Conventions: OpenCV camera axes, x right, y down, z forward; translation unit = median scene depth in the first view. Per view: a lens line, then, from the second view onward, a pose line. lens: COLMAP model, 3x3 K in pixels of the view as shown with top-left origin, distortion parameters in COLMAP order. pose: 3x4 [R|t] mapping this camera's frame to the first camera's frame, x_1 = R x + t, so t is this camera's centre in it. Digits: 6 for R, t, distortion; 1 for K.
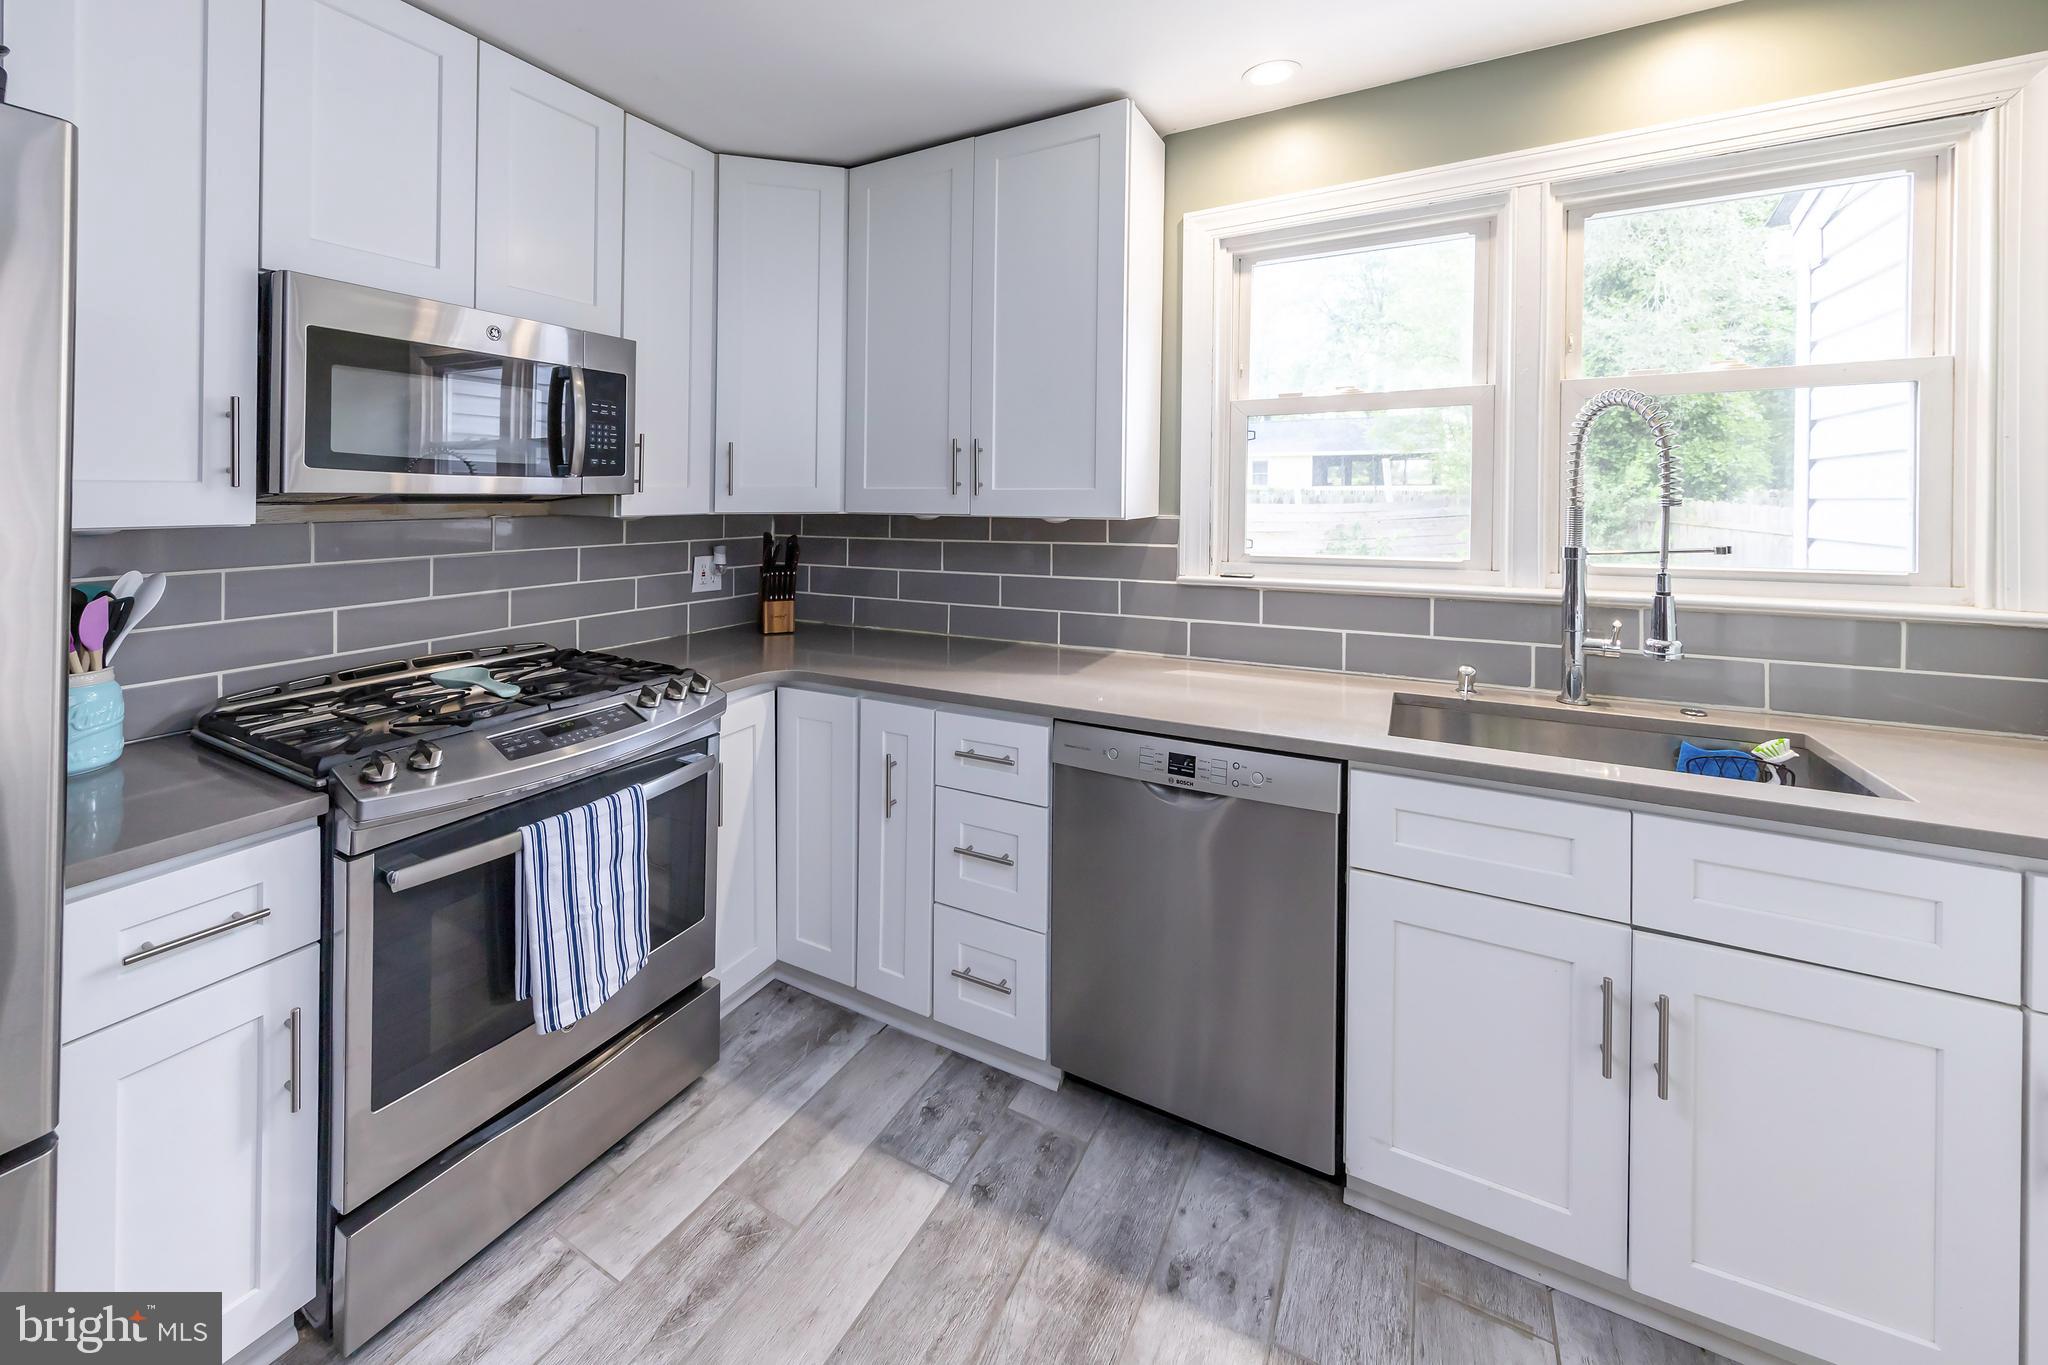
lens RADIAL K [[788.9, 0, 1005.2], [0, 788.9, 514.4], [0, 0, 1]] dist [0.005331, -0.000926]
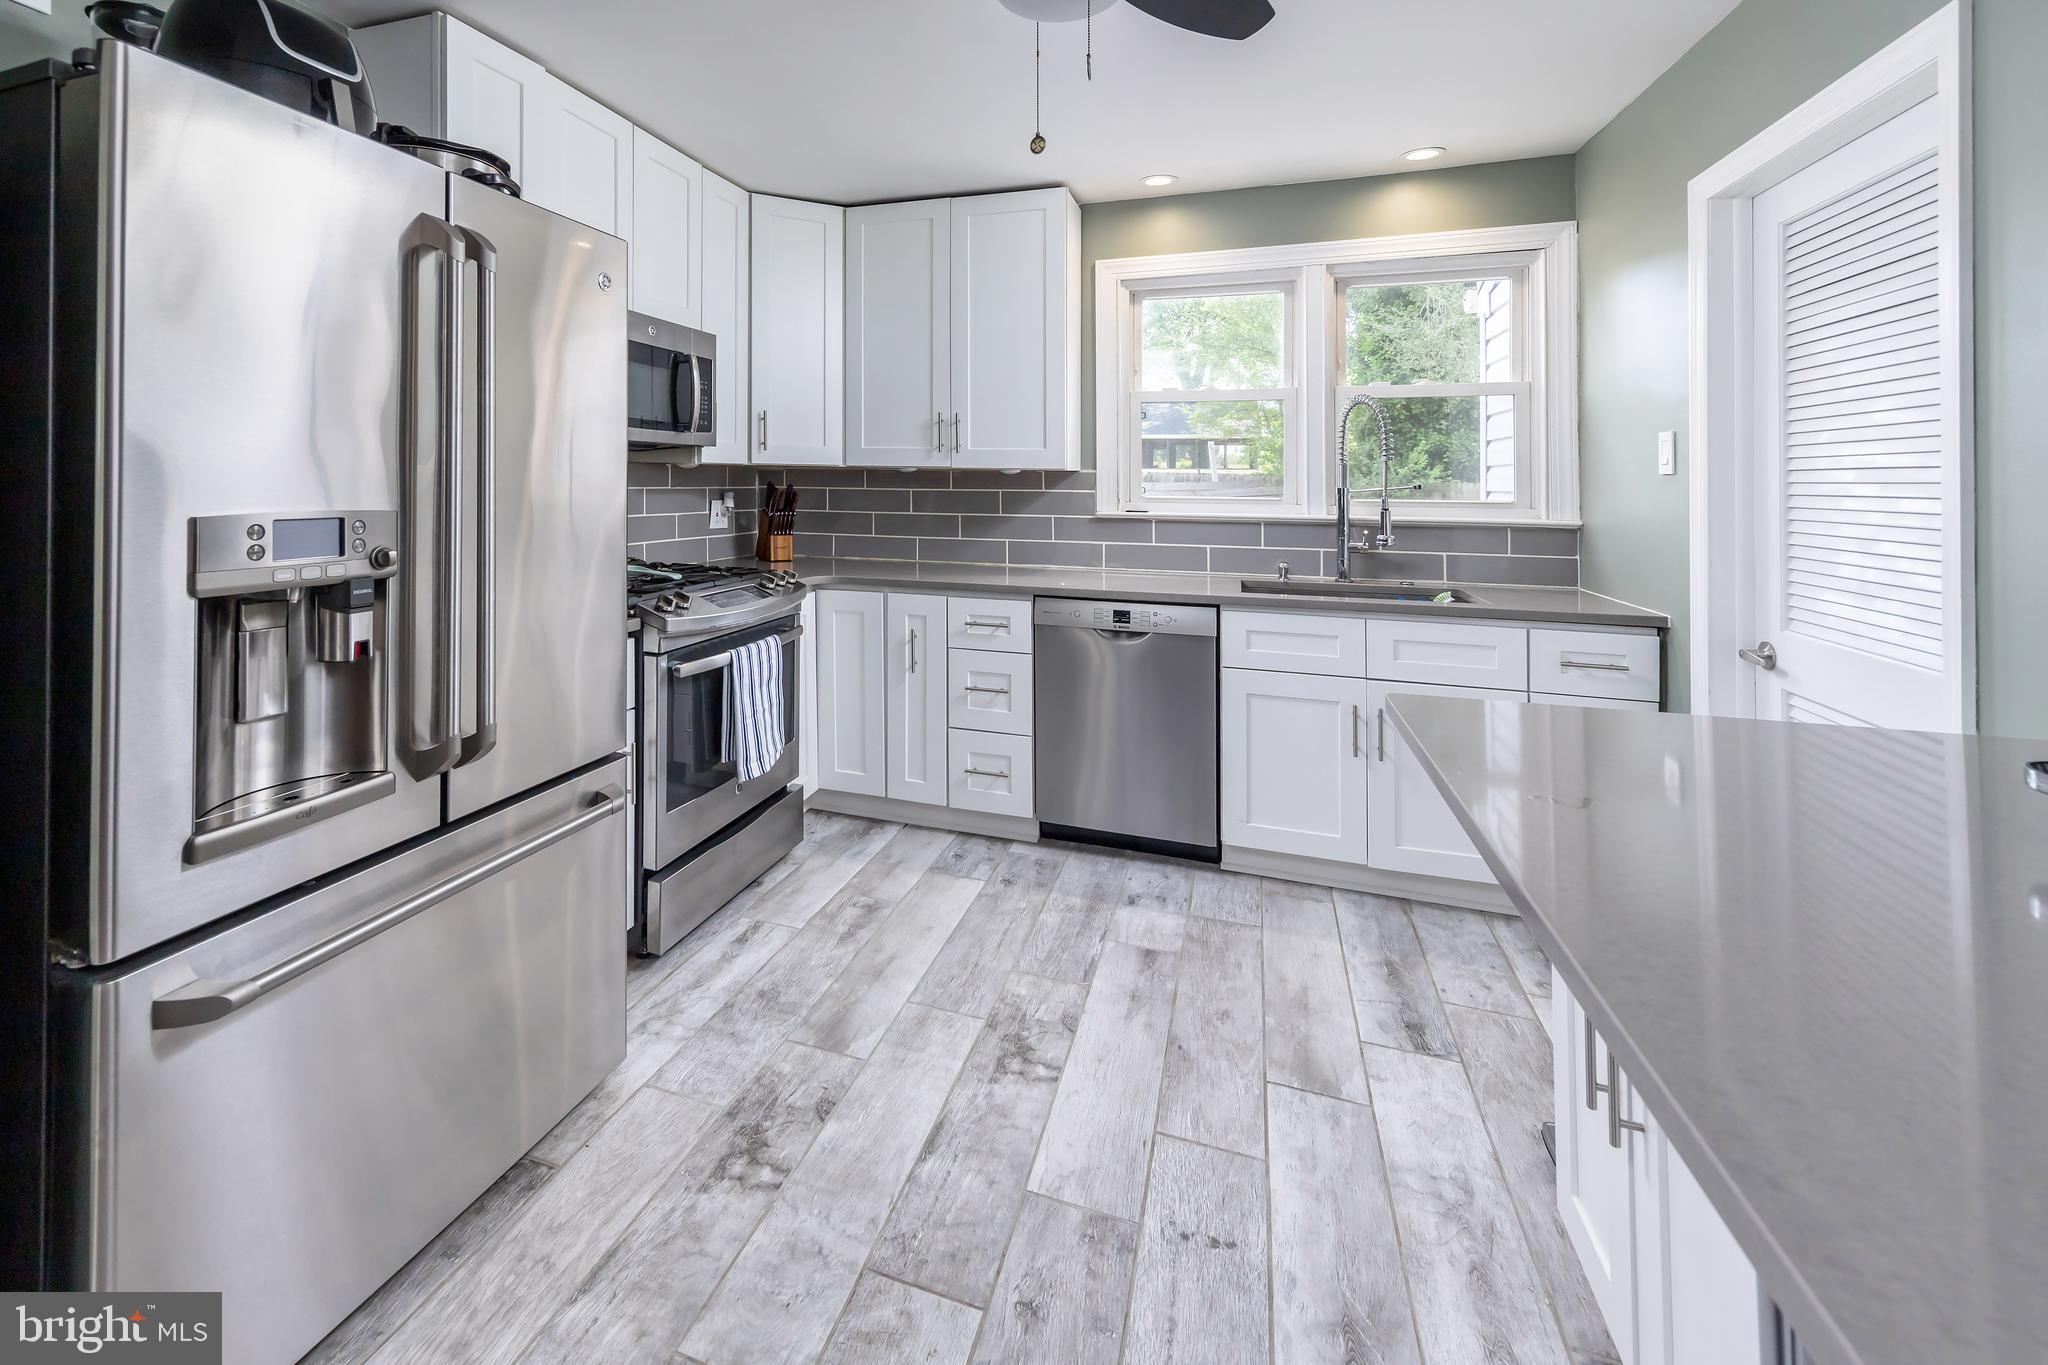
lens RADIAL K [[830.8, 0, 953.5], [0, 830.8, 436.5], [0, 0, 1]] dist [0.003047, -0.001128]
pose [[0.988048, 0.022544, 0.152491, -0.344509], [-0.011731, 0.997376, -0.071444, 0.067200], [-0.153701, 0.068802, 0.985719, -0.583923]]
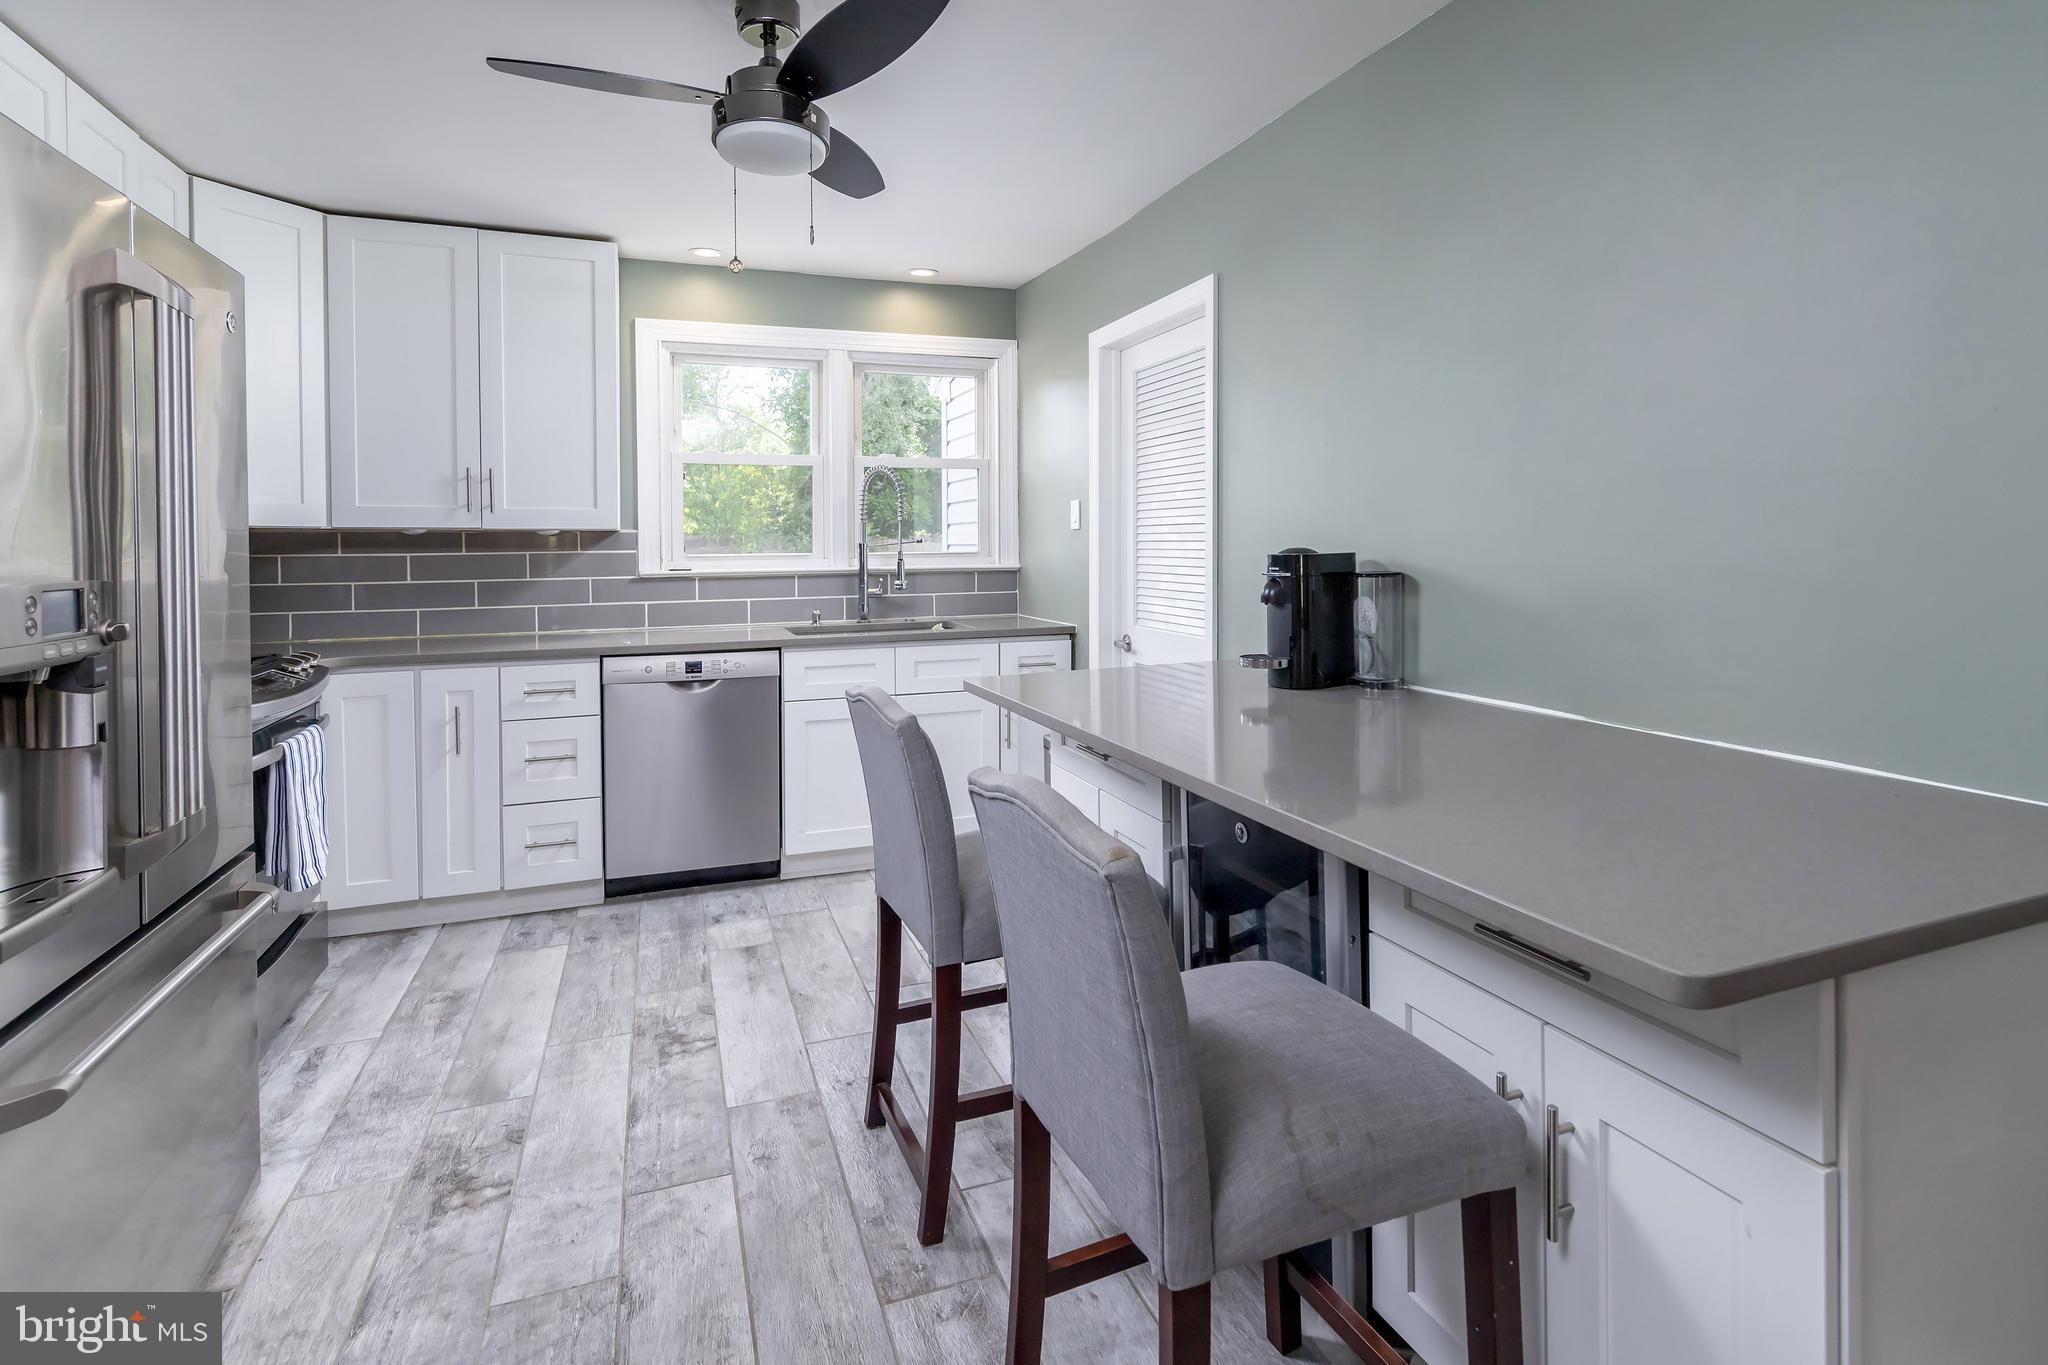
lens RADIAL K [[955.5, 0, 961.6], [0, 955.5, 472.7], [0, 0, 1]] dist [0.004877, -0.001128]
pose [[0.695772, 0.050529, 0.716483, -0.793459], [0.017904, 0.995992, -0.087627, 0.078734], [-0.718040, 0.073797, 0.692079, -0.804088]]
